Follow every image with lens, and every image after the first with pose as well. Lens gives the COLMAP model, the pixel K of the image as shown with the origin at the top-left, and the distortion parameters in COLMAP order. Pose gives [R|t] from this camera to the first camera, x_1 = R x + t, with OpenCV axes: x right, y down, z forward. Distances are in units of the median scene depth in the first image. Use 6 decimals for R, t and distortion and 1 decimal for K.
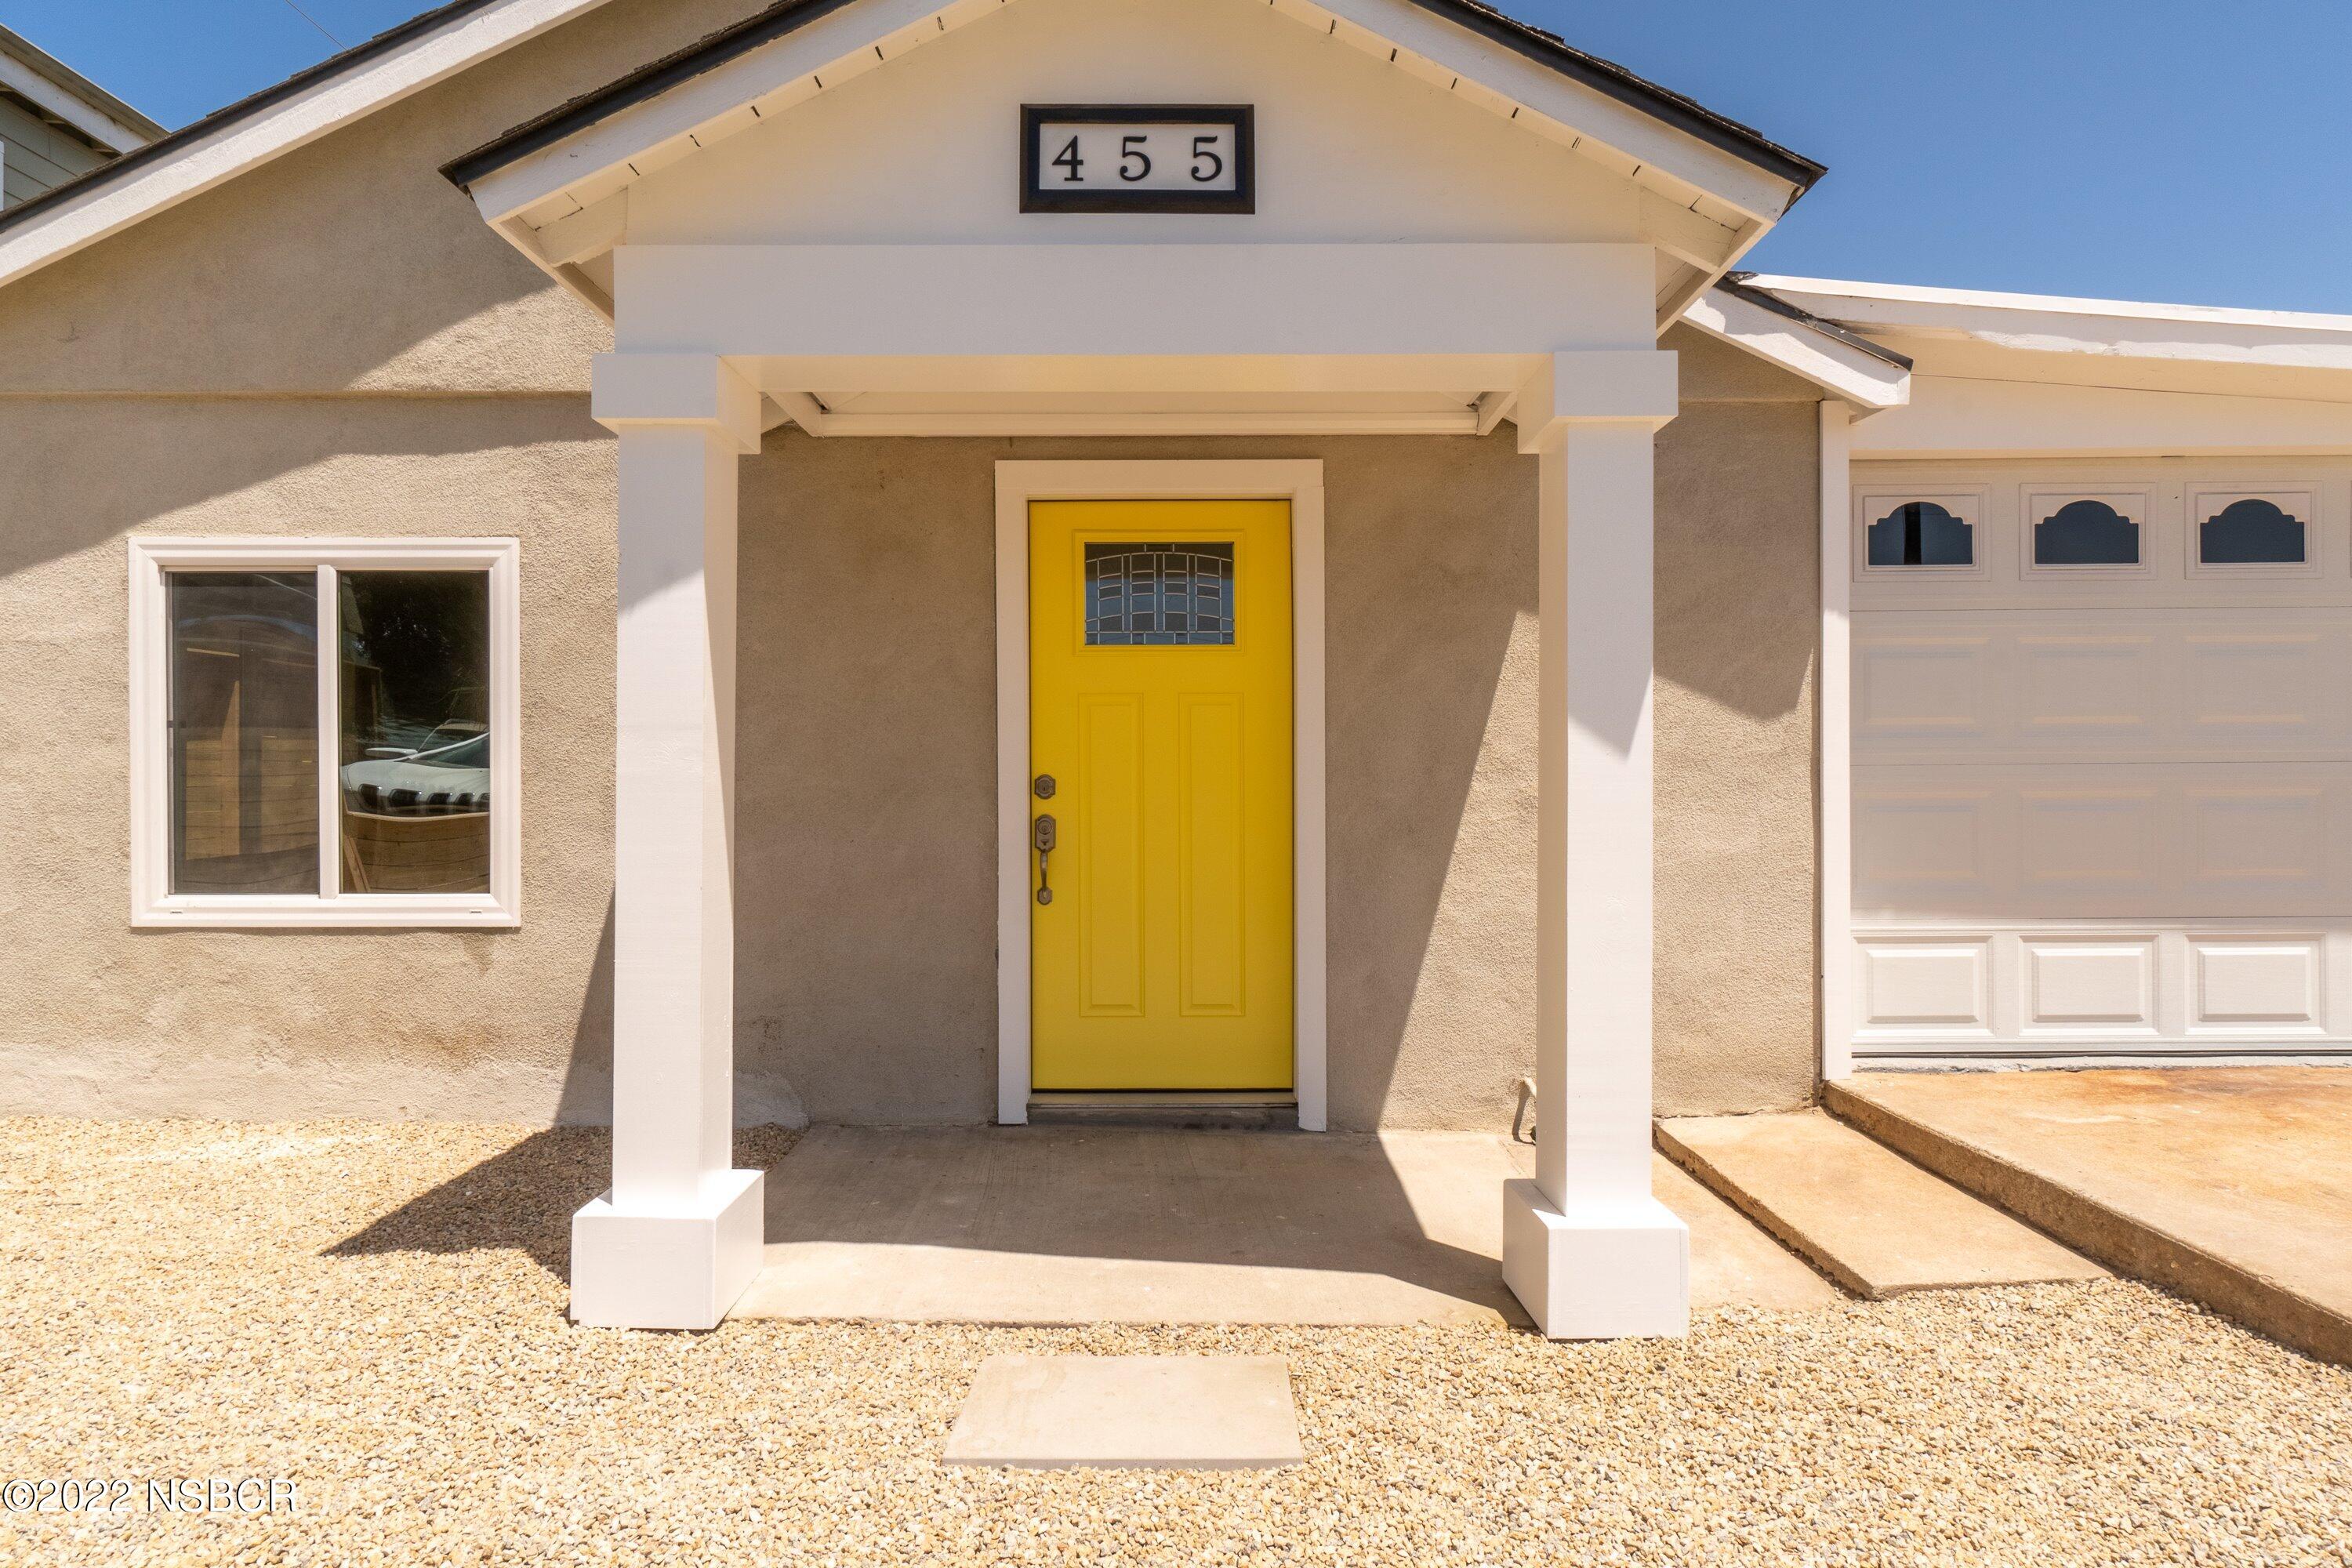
lens RADIAL K [[1278.5, 0, 1169.8], [0, 1278.5, 771.1], [0, 0, 1]] dist [-0.007039, 0.000927]
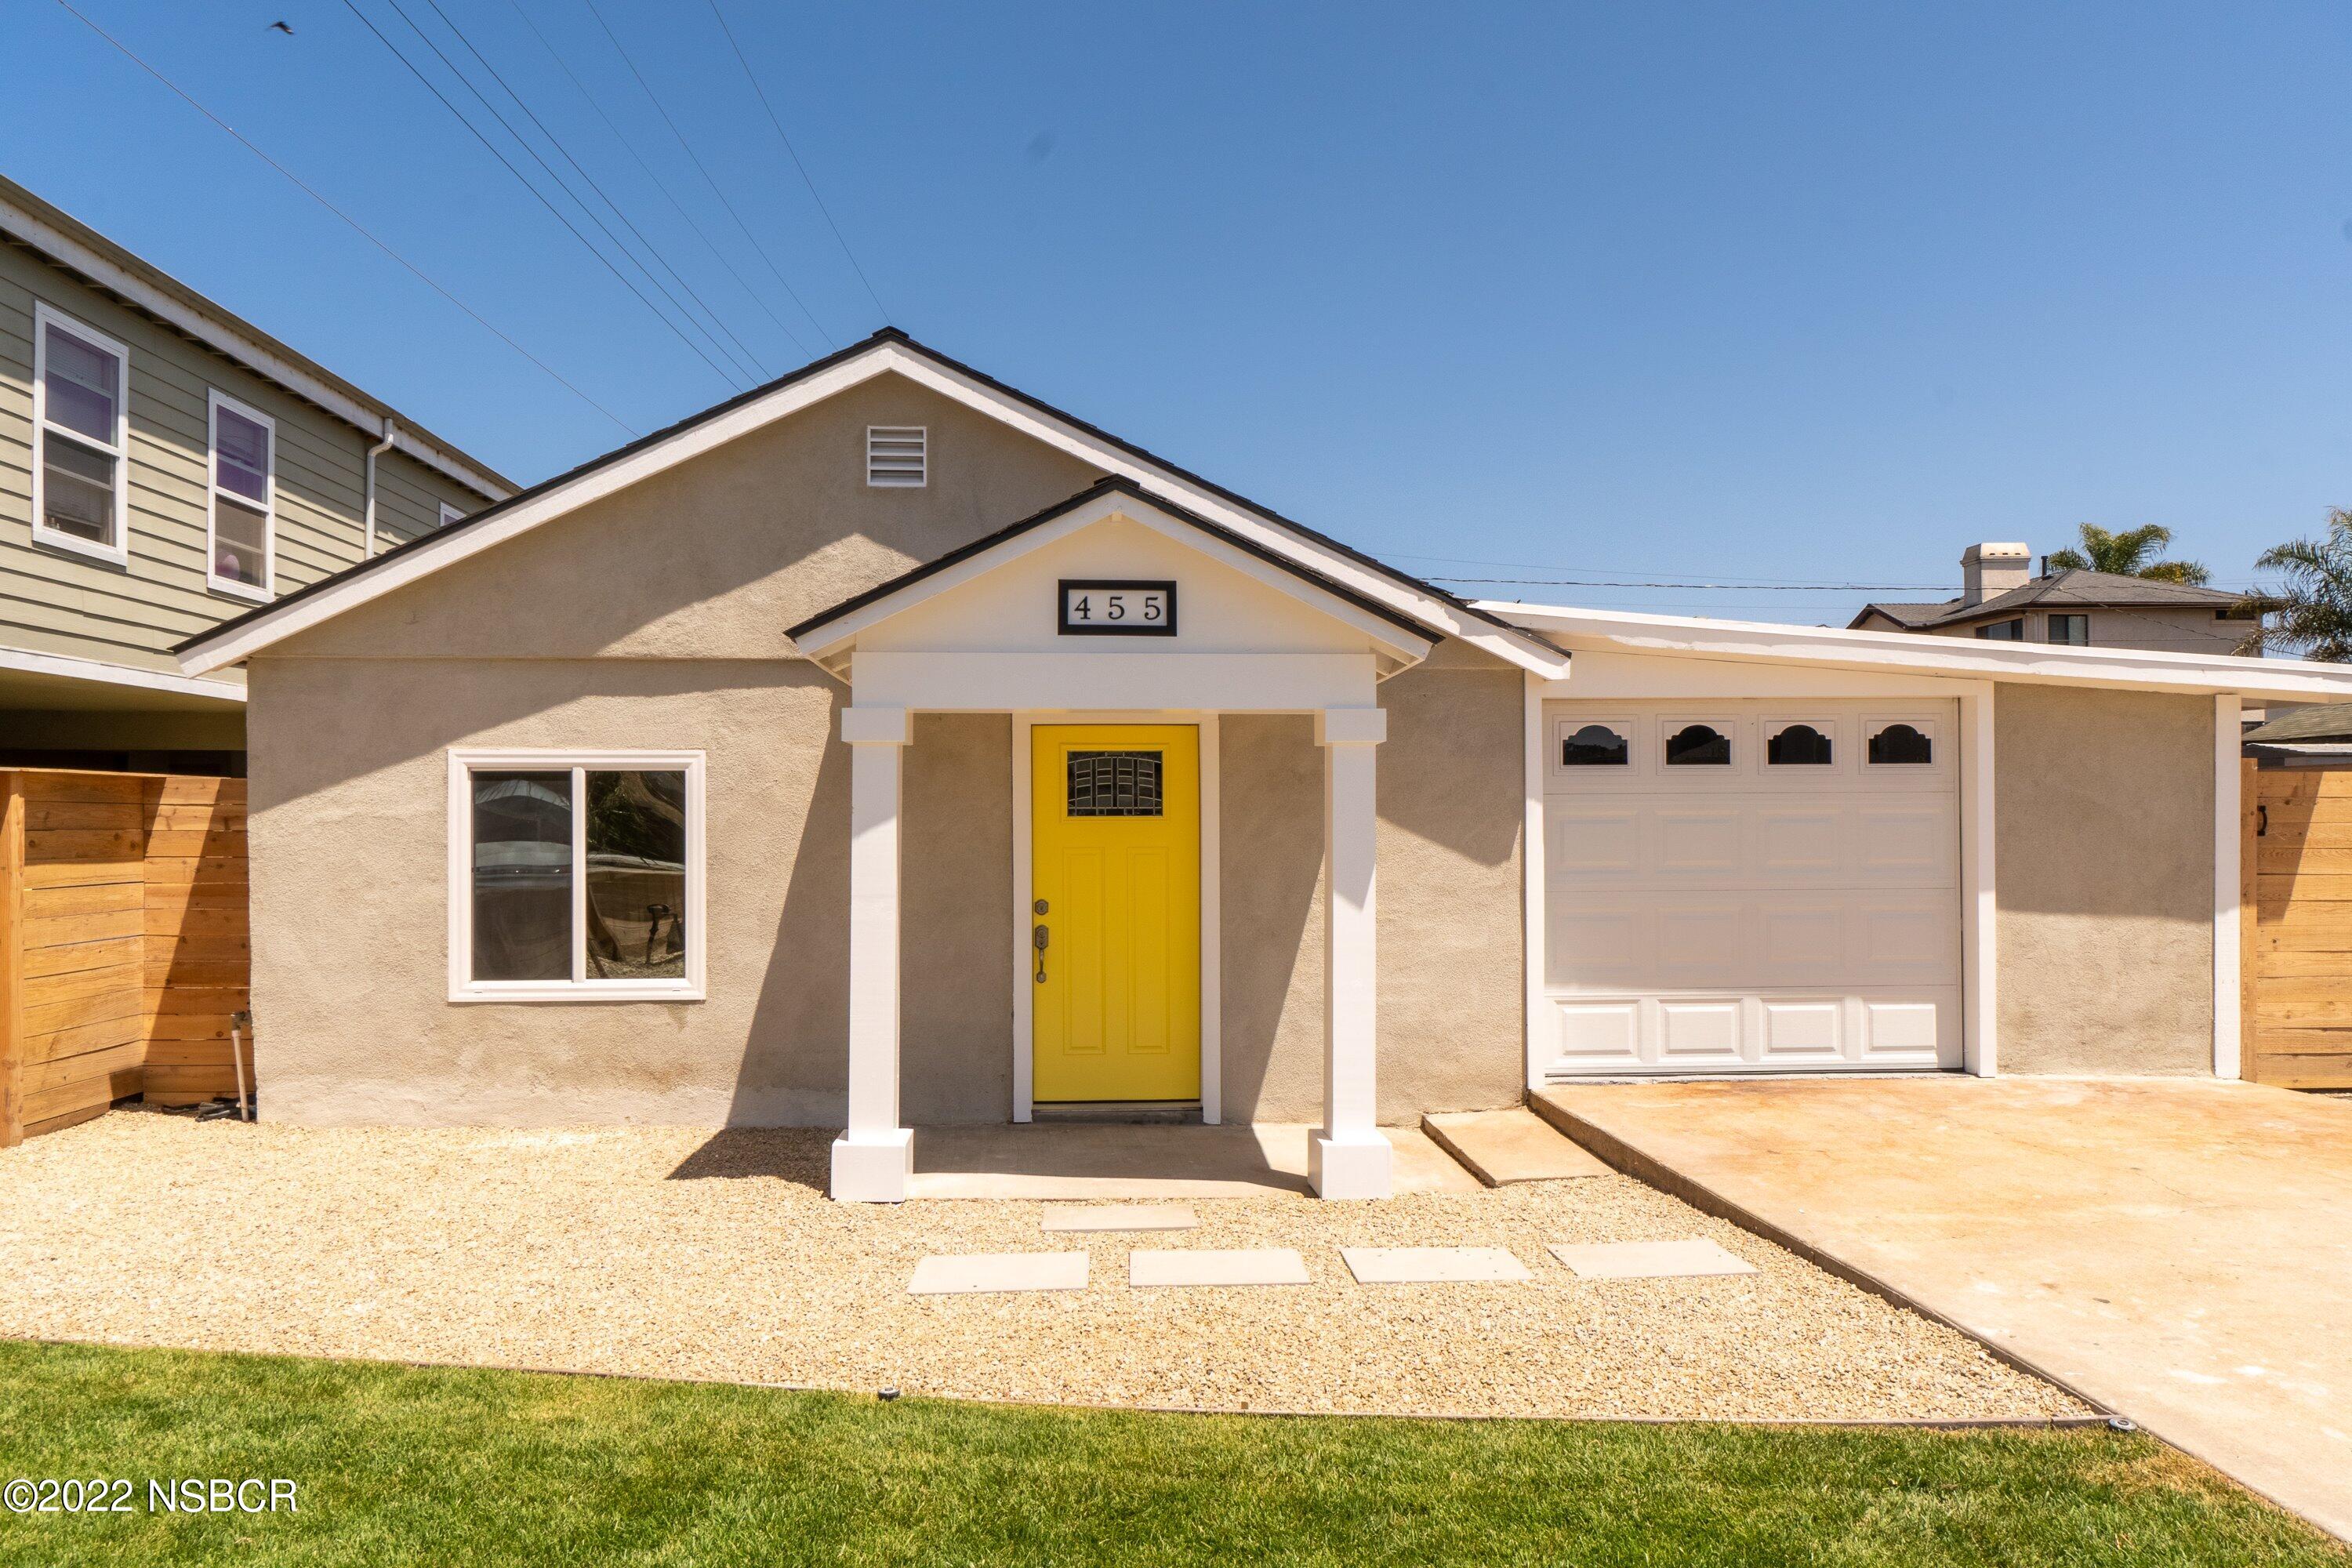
lens RADIAL K [[1503.7, 0, 1161.9], [0, 1503.7, 802.1], [0, 0, 1]] dist [0.001697, -0.003420]
pose [[0.998226, 0.000784, 0.059538, -0.062565], [-0.000295, 0.999966, -0.008222, -0.104959], [-0.059542, 0.008190, 0.998192, -0.871593]]
